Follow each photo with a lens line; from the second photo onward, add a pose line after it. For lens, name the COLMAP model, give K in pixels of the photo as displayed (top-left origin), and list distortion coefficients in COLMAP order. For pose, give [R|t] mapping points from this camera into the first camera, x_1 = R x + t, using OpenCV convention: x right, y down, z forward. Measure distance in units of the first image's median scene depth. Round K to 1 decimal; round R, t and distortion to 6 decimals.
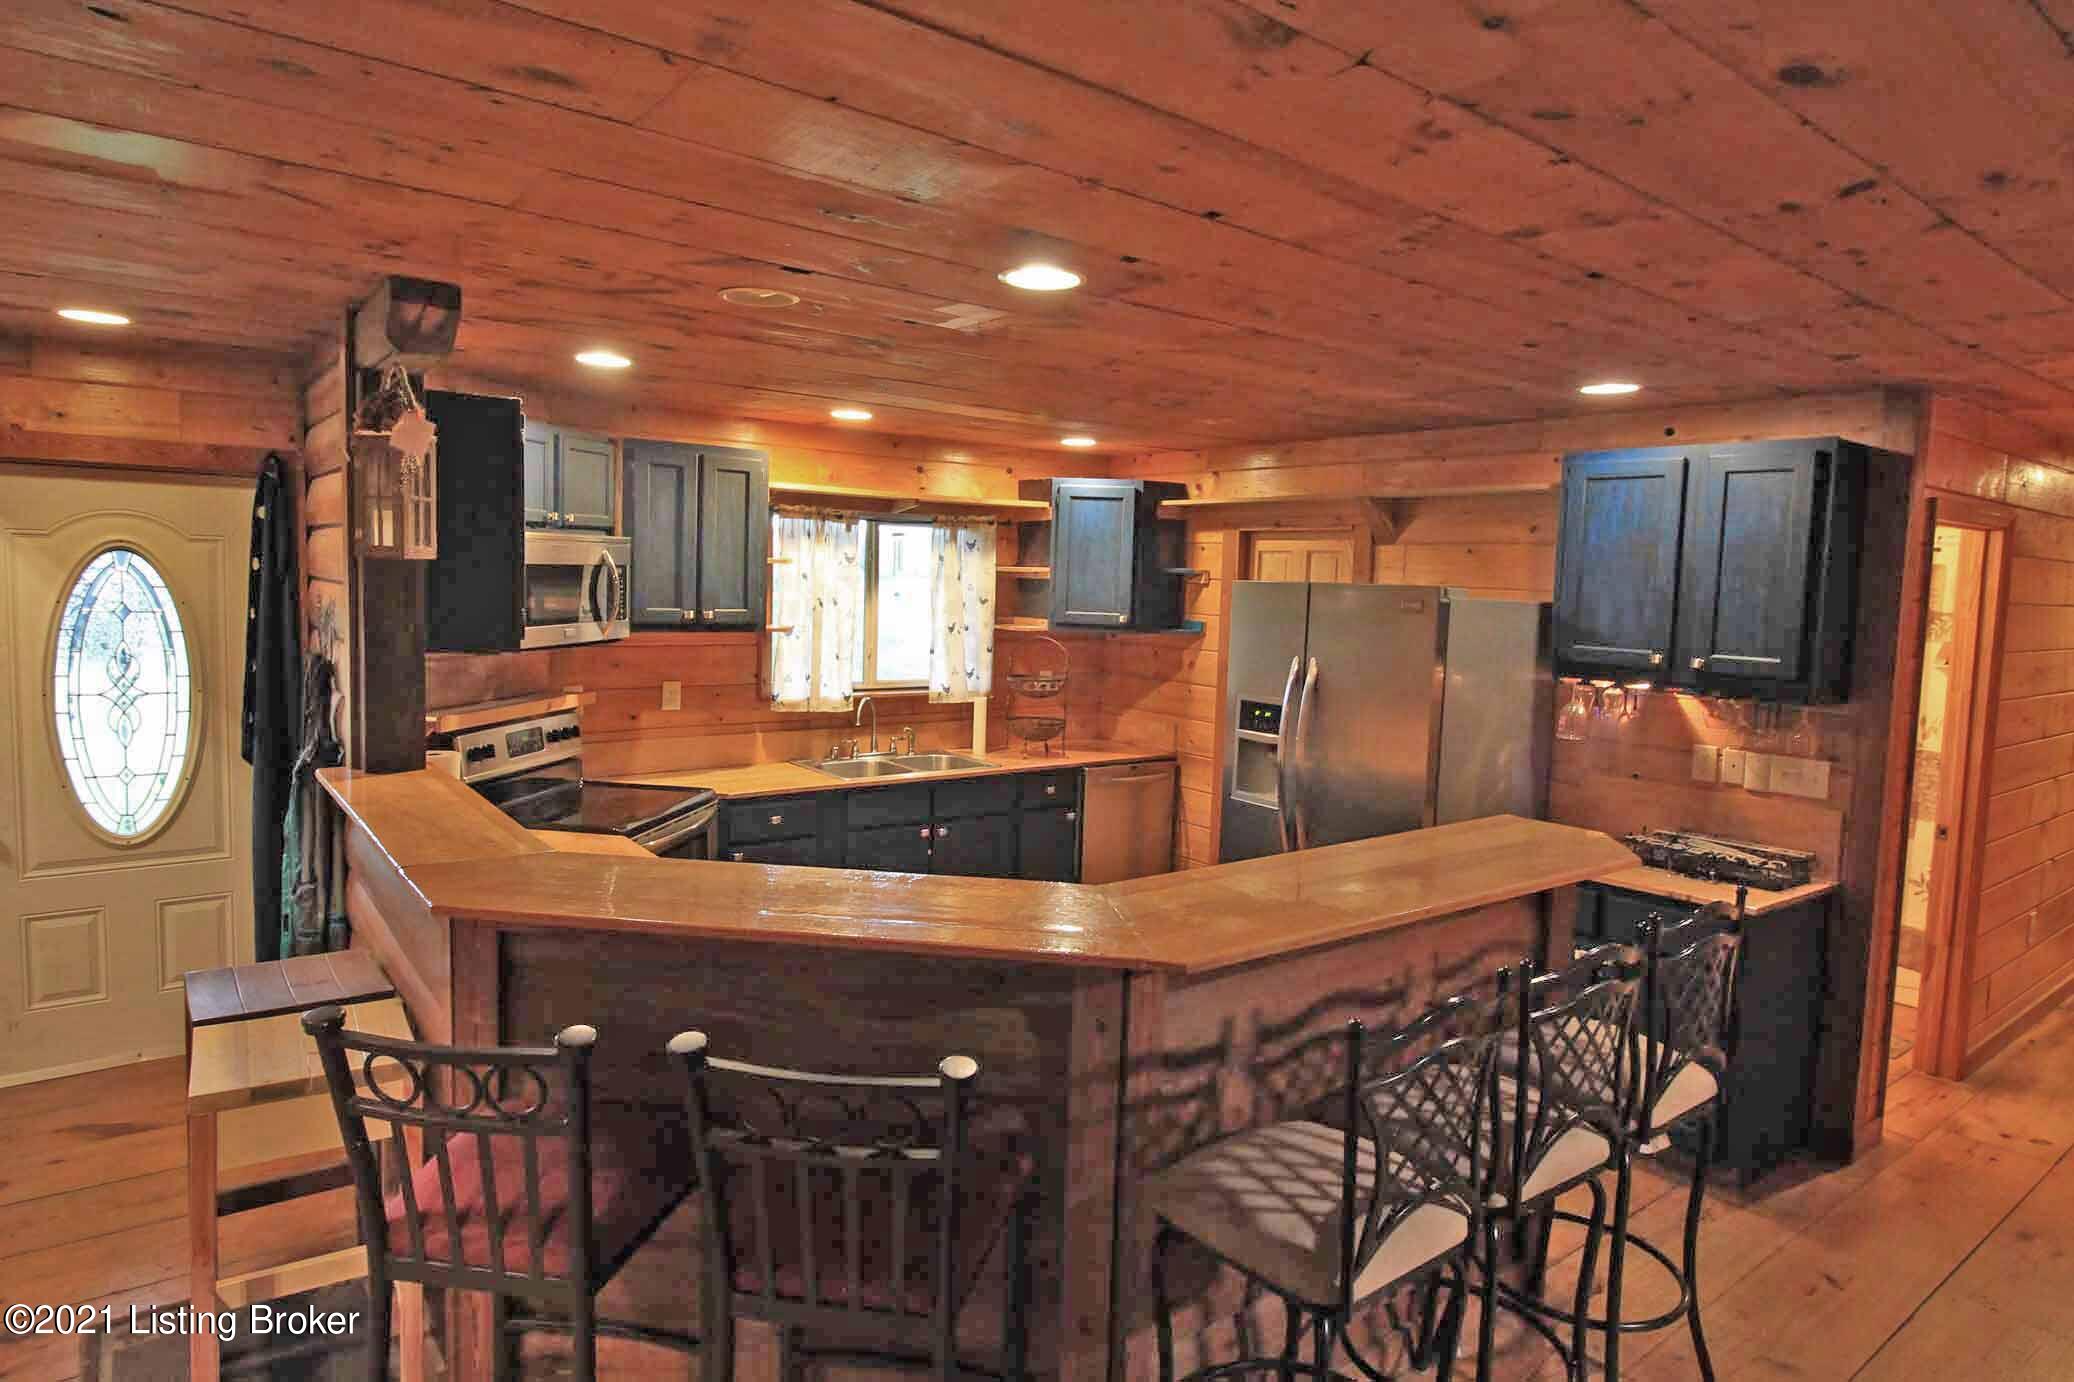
lens RADIAL K [[1184.5, 0, 1033.6], [0, 1184.5, 691.4], [0, 0, 1]] dist [0.000999, 0.000319]
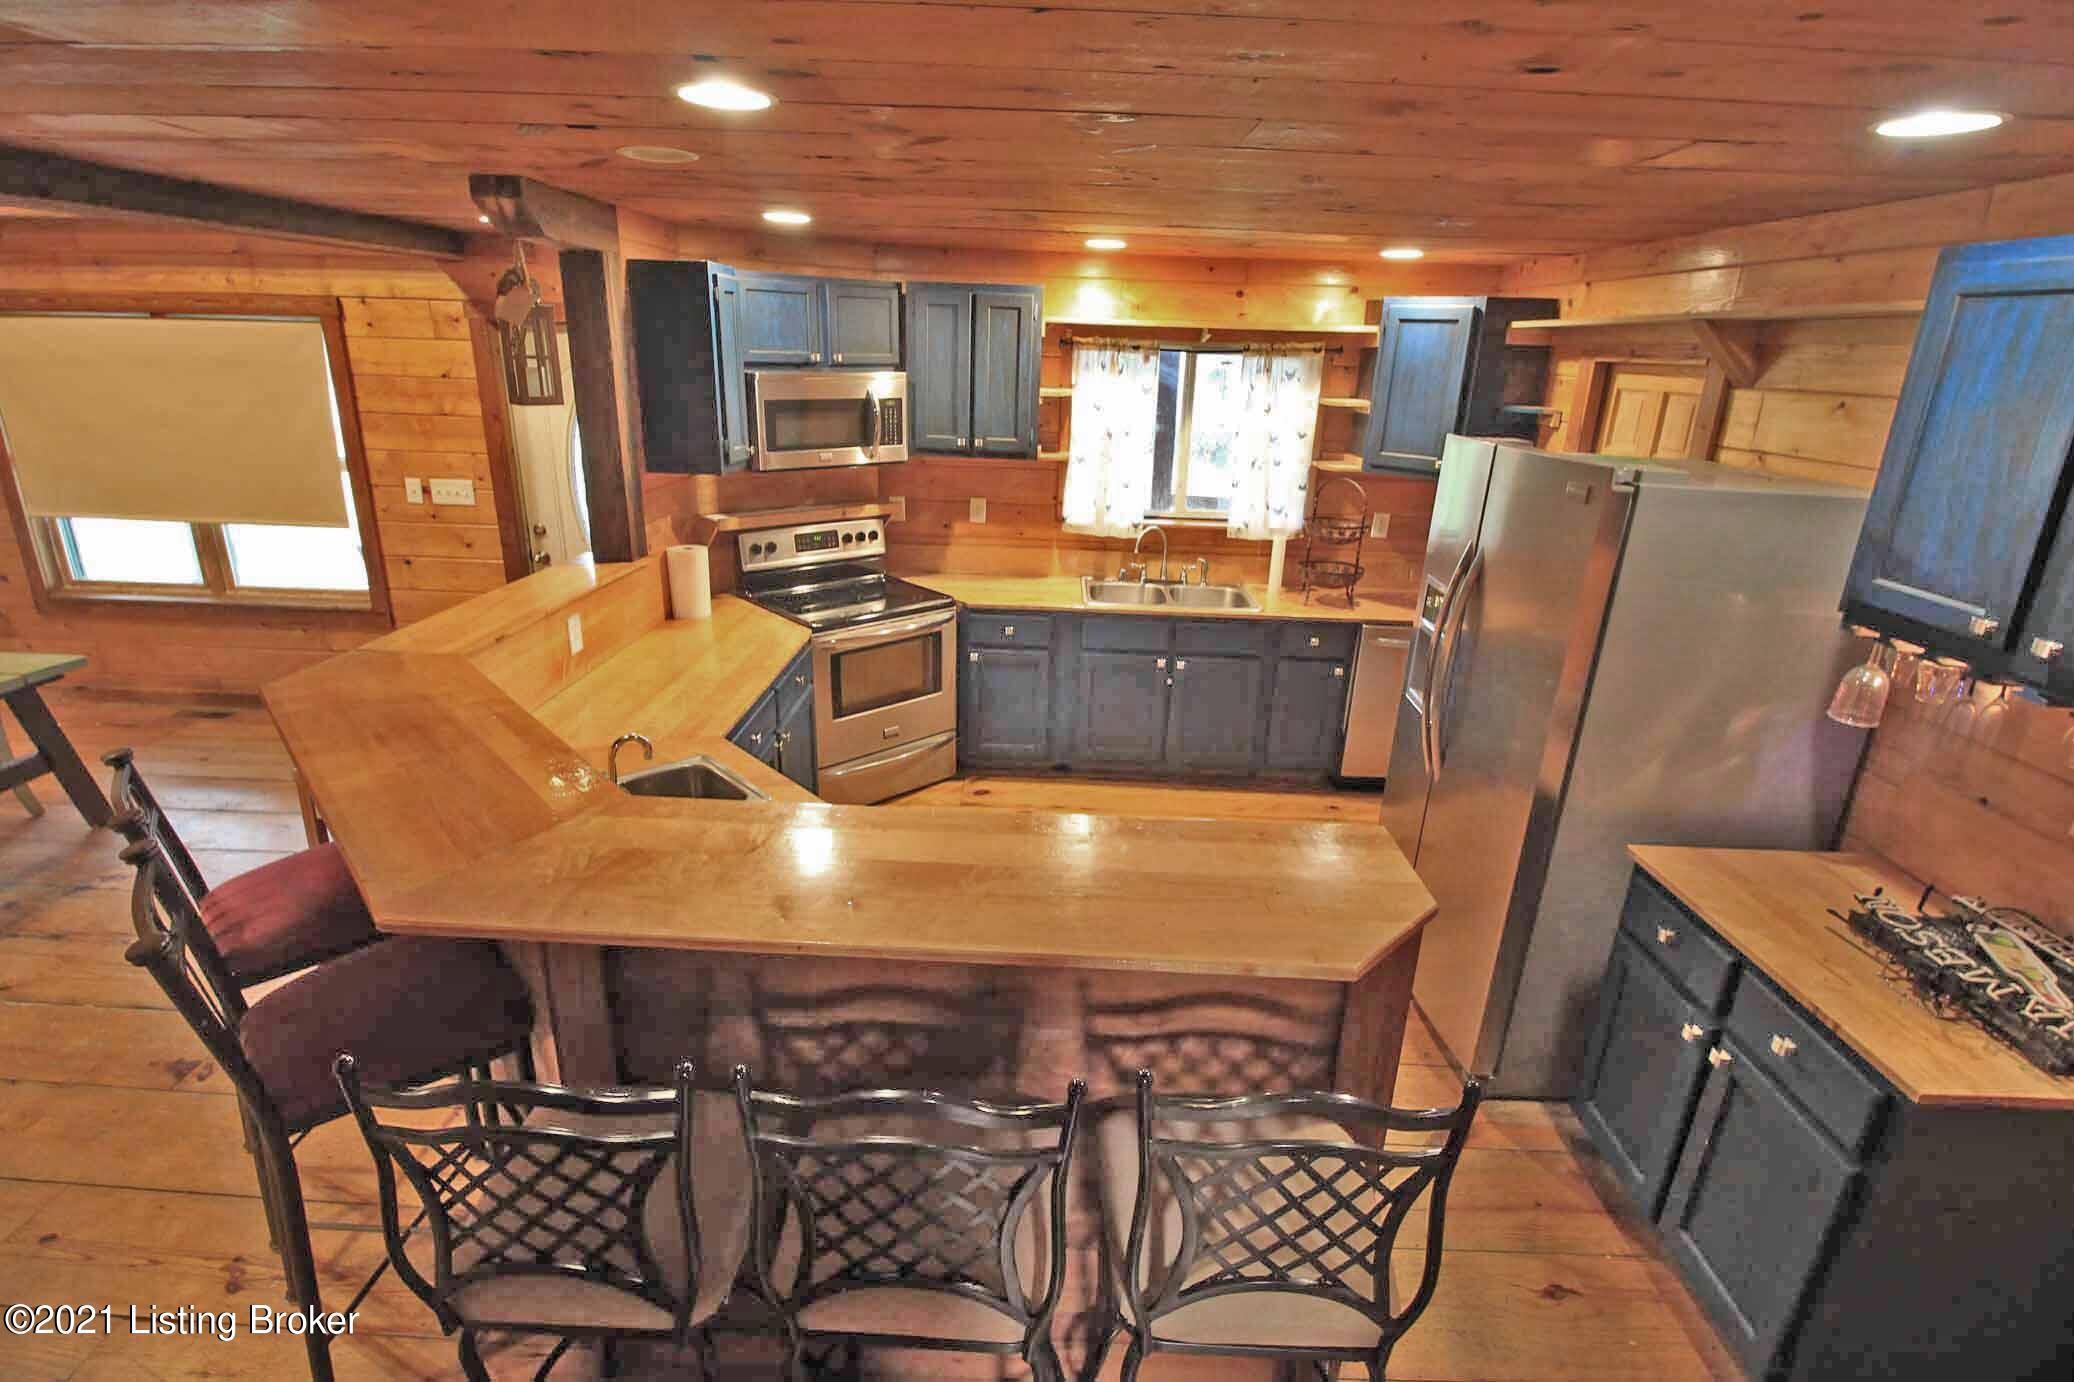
lens RADIAL K [[976.7, 0, 1036.9], [0, 976.7, 685.8], [0, 0, 1]] dist [0.002389, -0.001615]
pose [[0.782027, 0.200711, -0.590042, 0.310560], [-0.069279, 0.968853, 0.237748, -0.055377], [0.619382, -0.145048, 0.771574, 0.235294]]
